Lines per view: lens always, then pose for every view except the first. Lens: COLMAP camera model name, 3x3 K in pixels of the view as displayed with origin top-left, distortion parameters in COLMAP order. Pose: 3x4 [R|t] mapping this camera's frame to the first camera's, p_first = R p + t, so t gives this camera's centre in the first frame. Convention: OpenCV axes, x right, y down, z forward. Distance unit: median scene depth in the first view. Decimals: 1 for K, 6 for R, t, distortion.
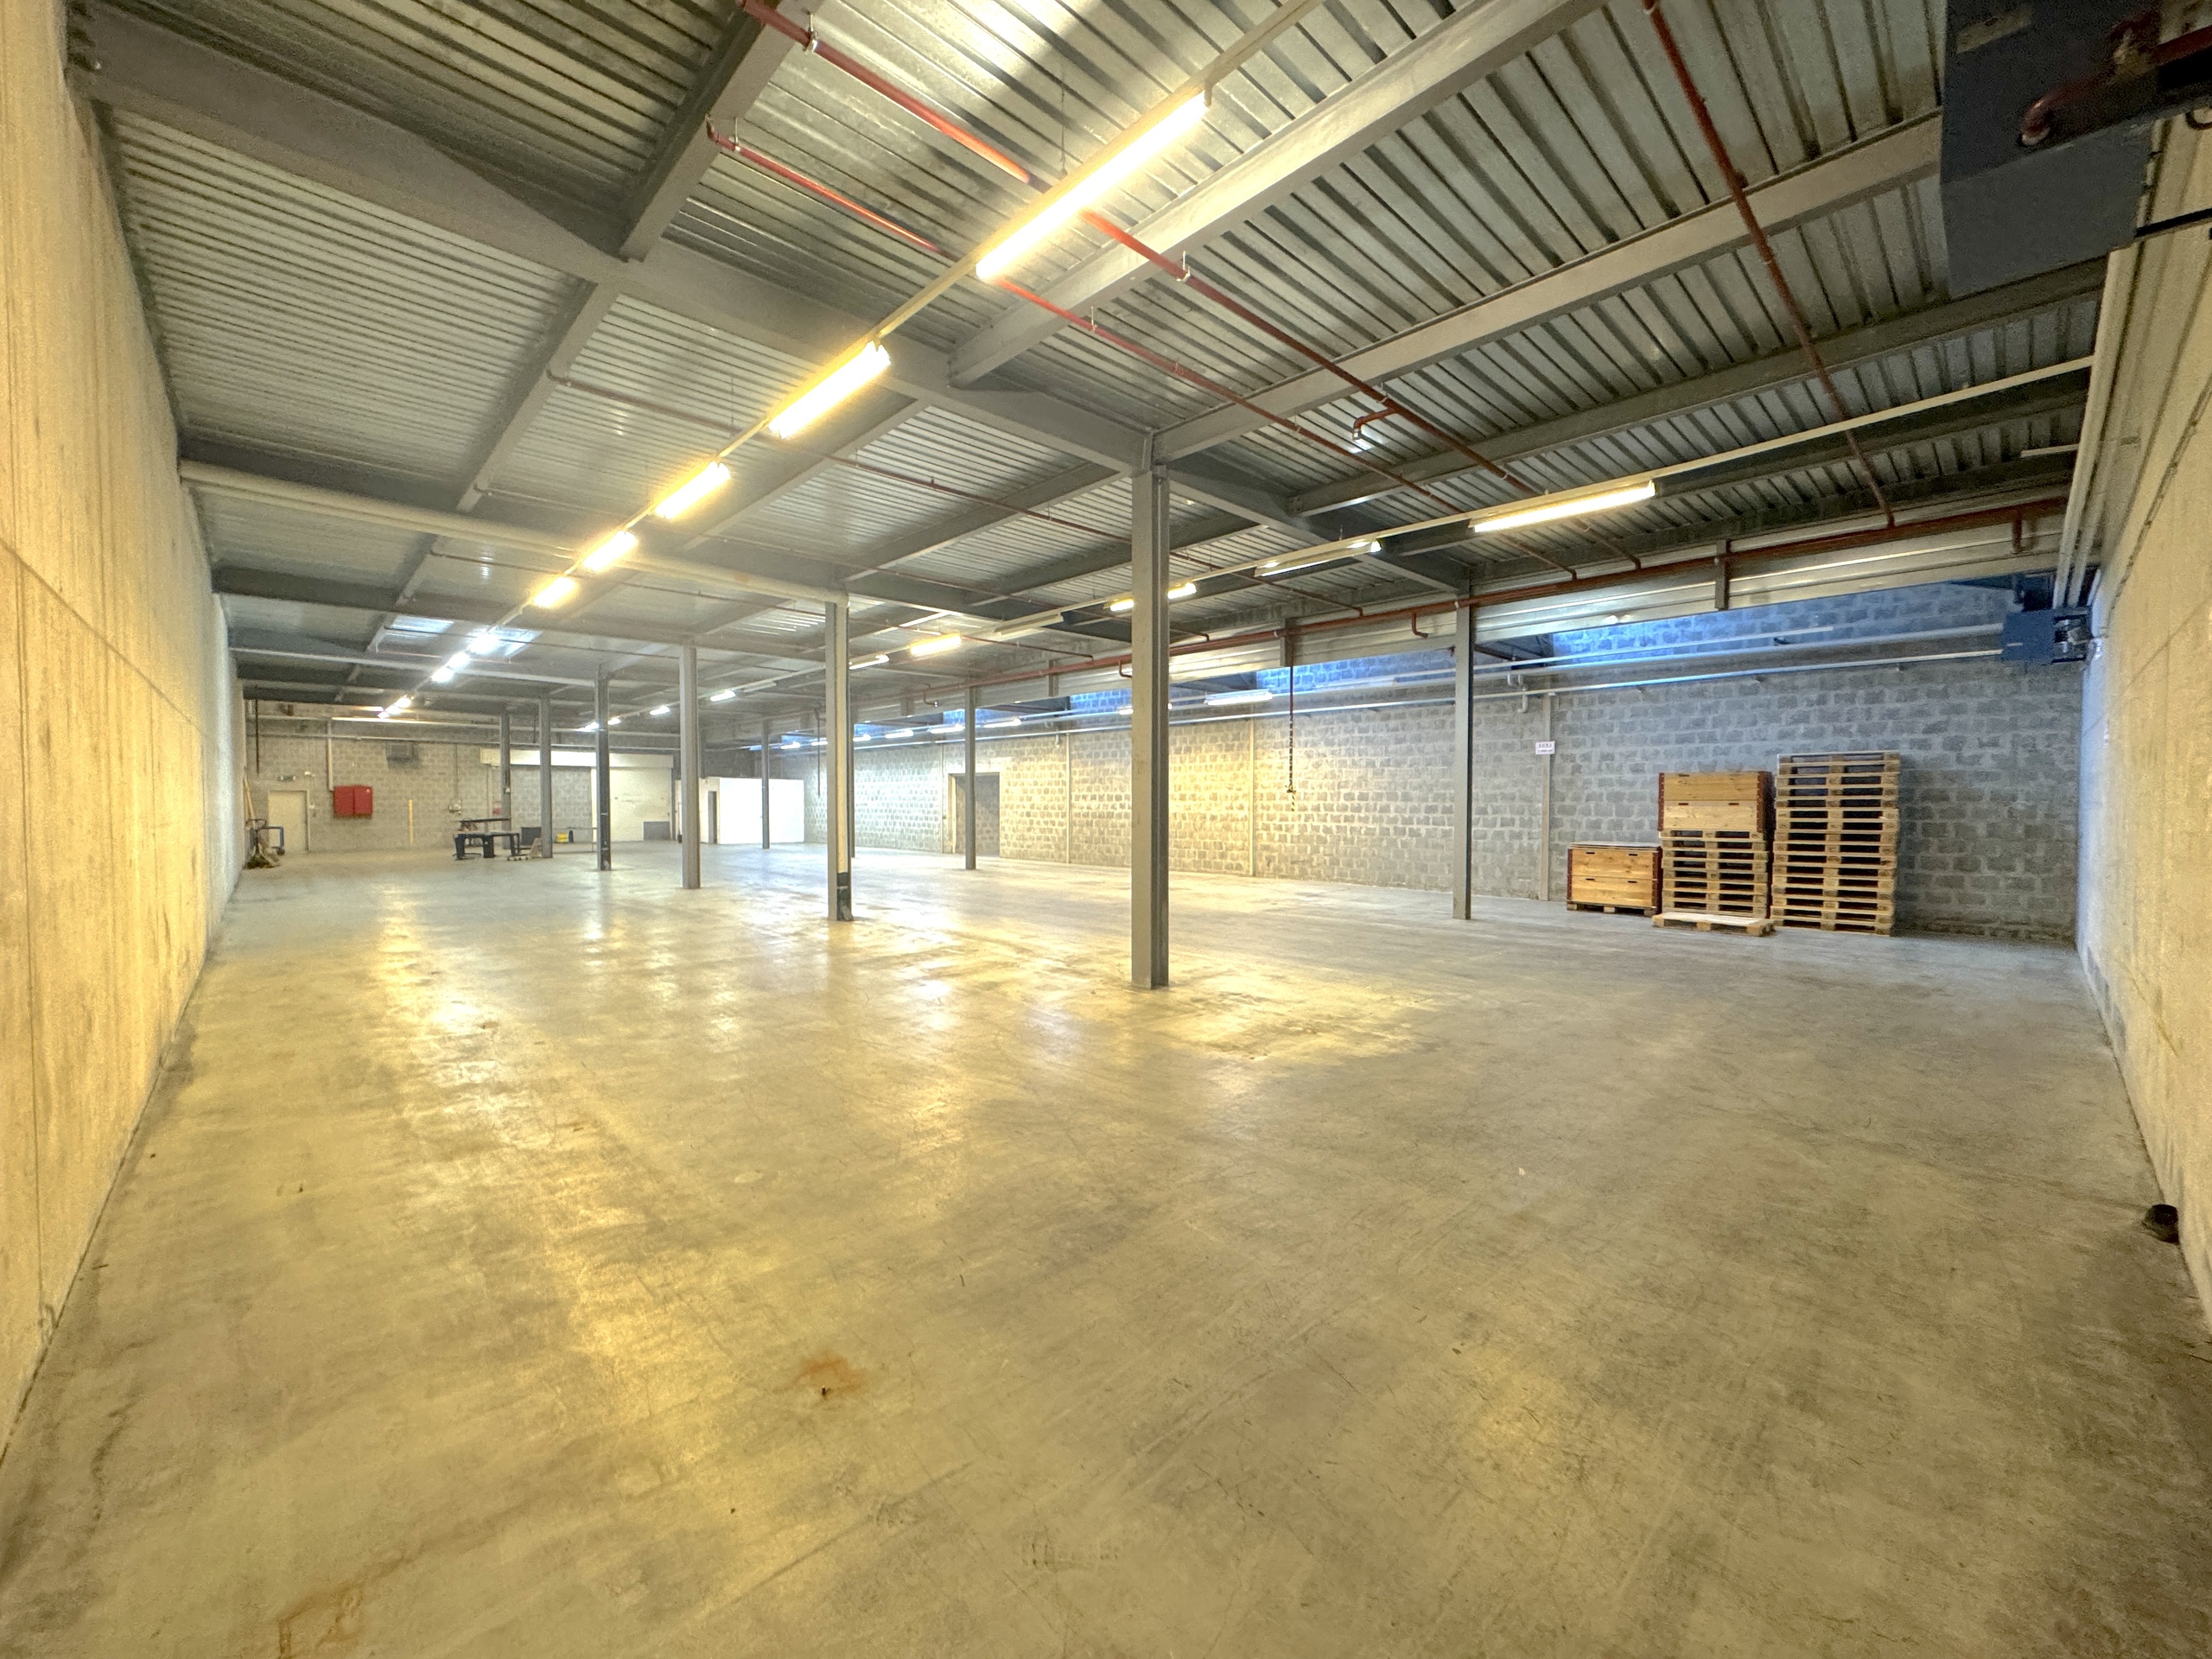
lens RADIAL K [[873.2, 0, 1120.9], [0, 873.2, 819.2], [0, 0, 1]] dist [0.000990, -0.000777]
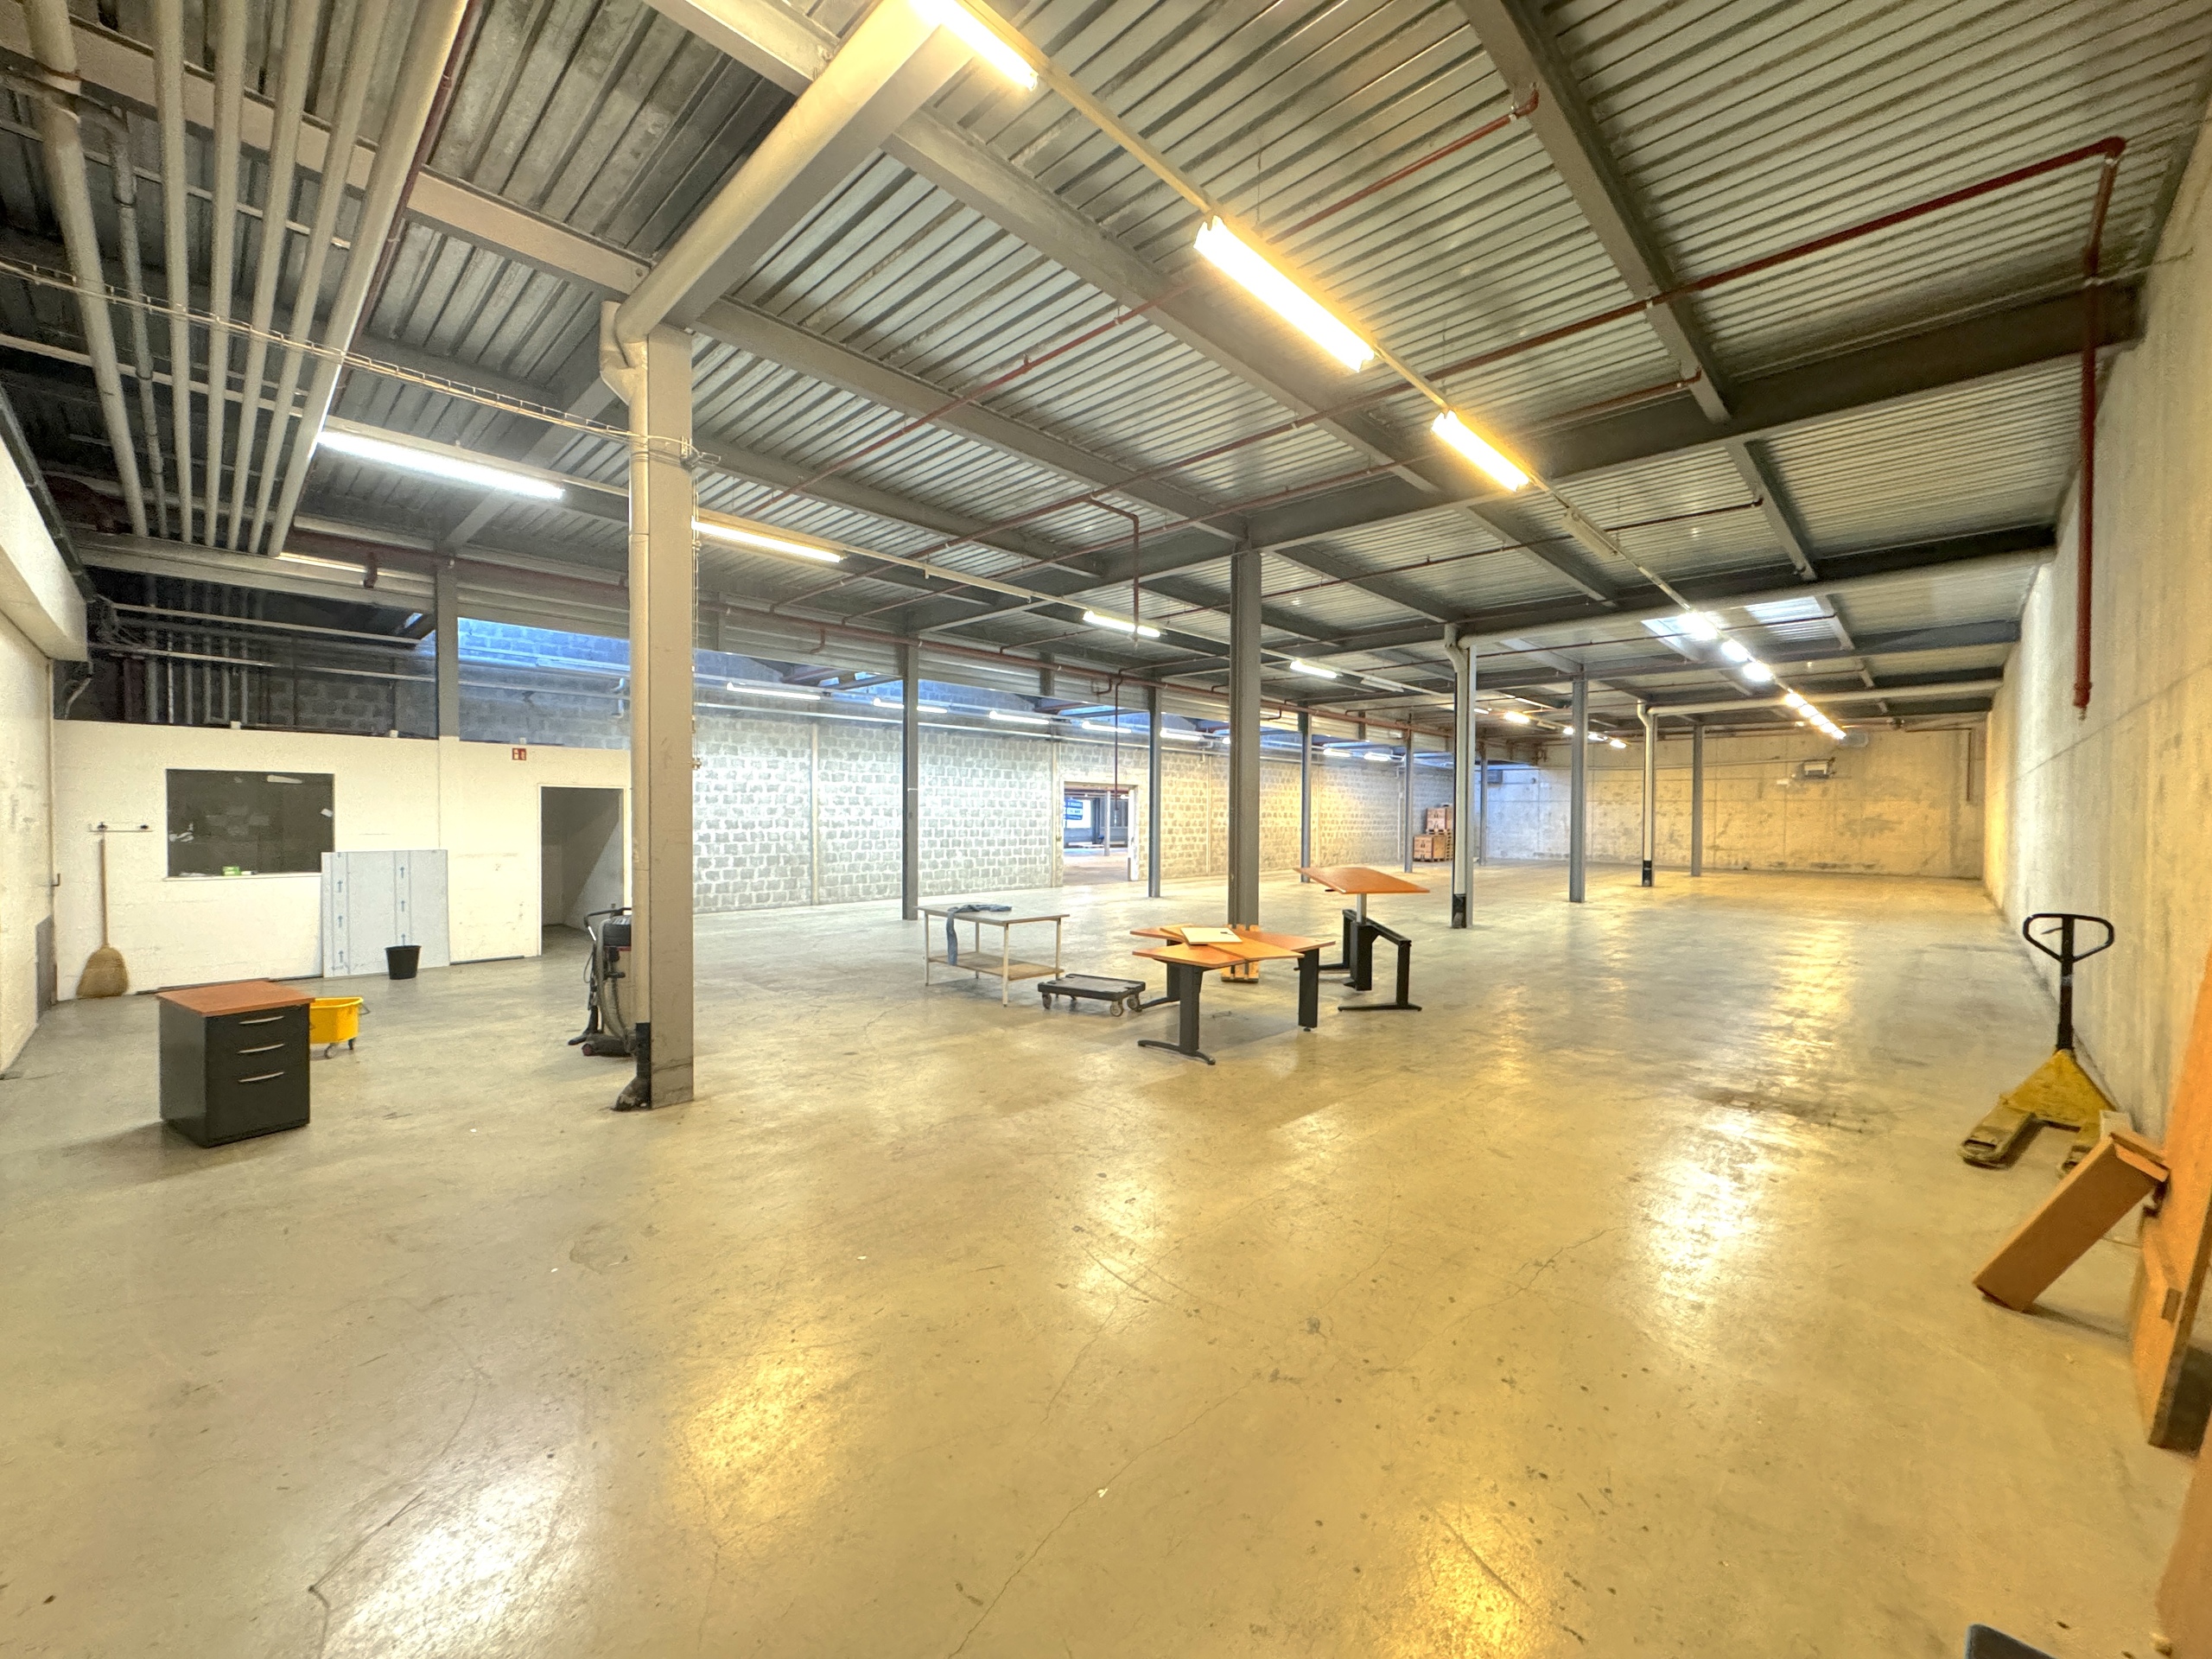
lens RADIAL K [[873.2, 0, 1107.5], [0, 873.2, 836.6], [0, 0, 1]] dist [0.000990, -0.000777]
pose [[-0.025403, -0.026088, 0.999337, -1.561750], [0.013540, 0.999559, 0.026438, -0.039041], [-0.999586, 0.014202, -0.025039, 1.613912]]
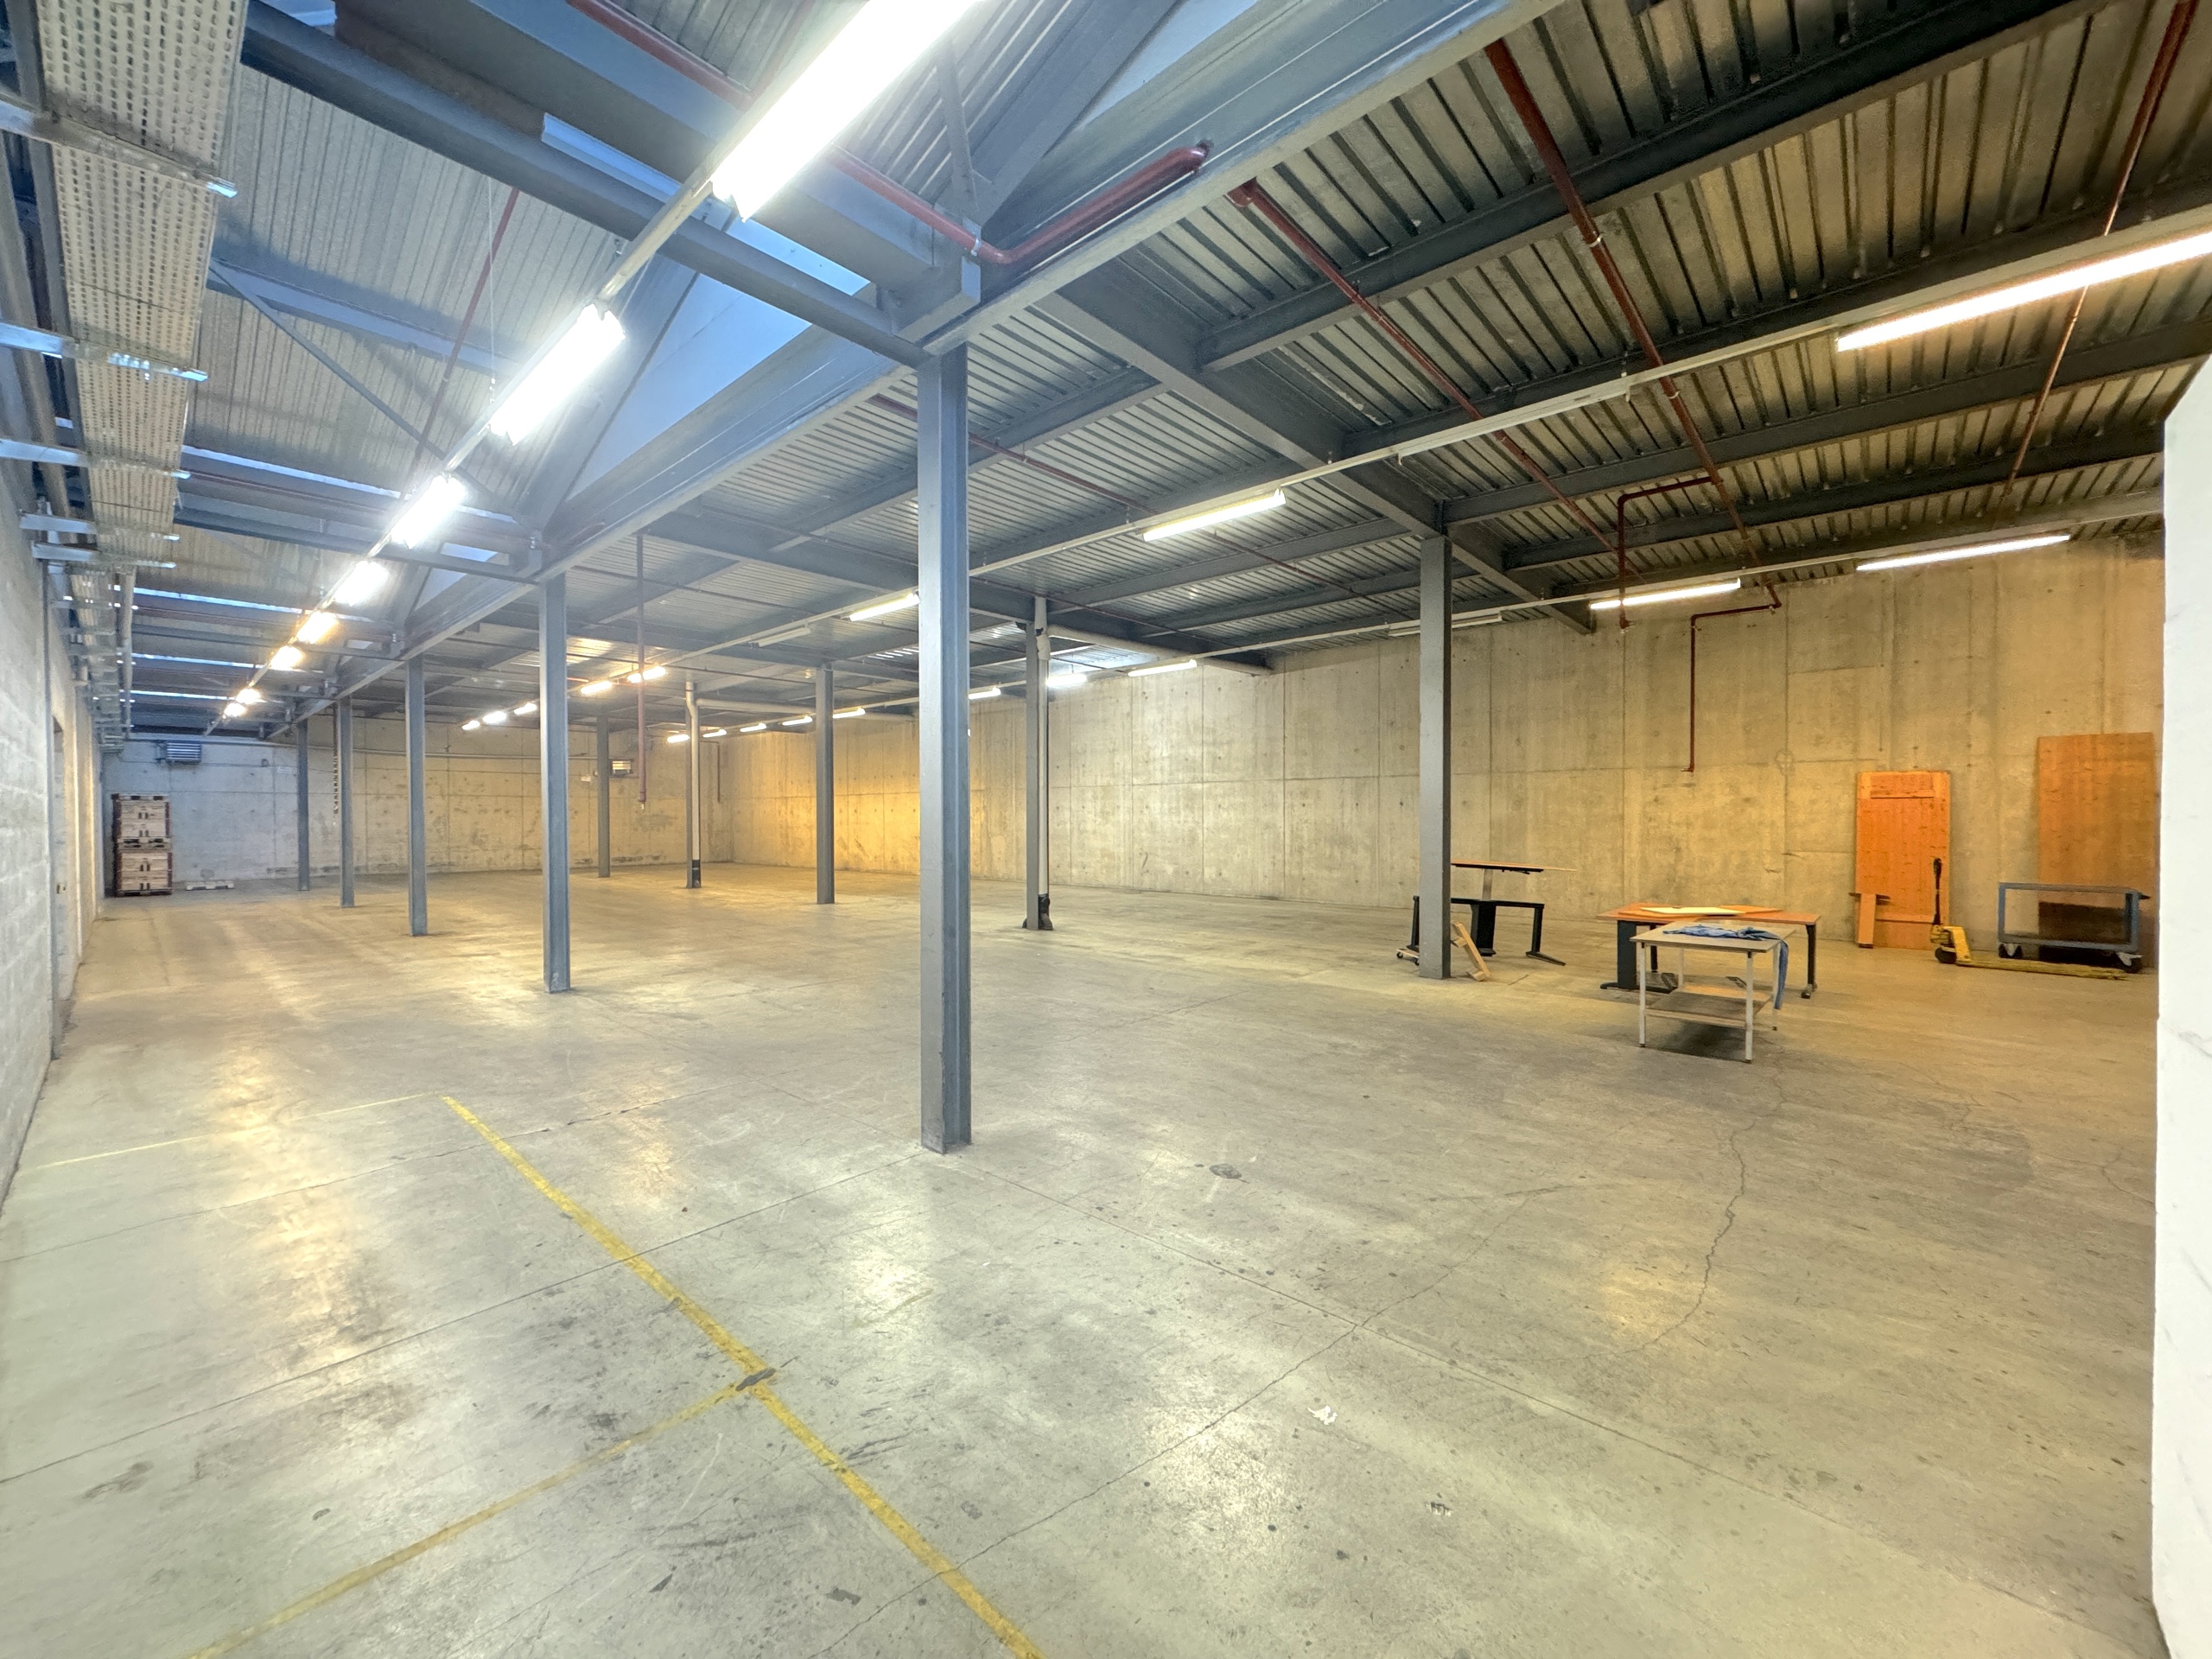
lens RADIAL K [[873.2, 0, 1097.7], [0, 873.2, 833.0], [0, 0, 1]] dist [0.000990, -0.000777]
pose [[-0.998509, 0.004058, -0.054431, -0.754220], [0.001840, 0.999168, 0.040731, -0.044869], [0.054551, 0.040570, -0.997686, 2.044809]]
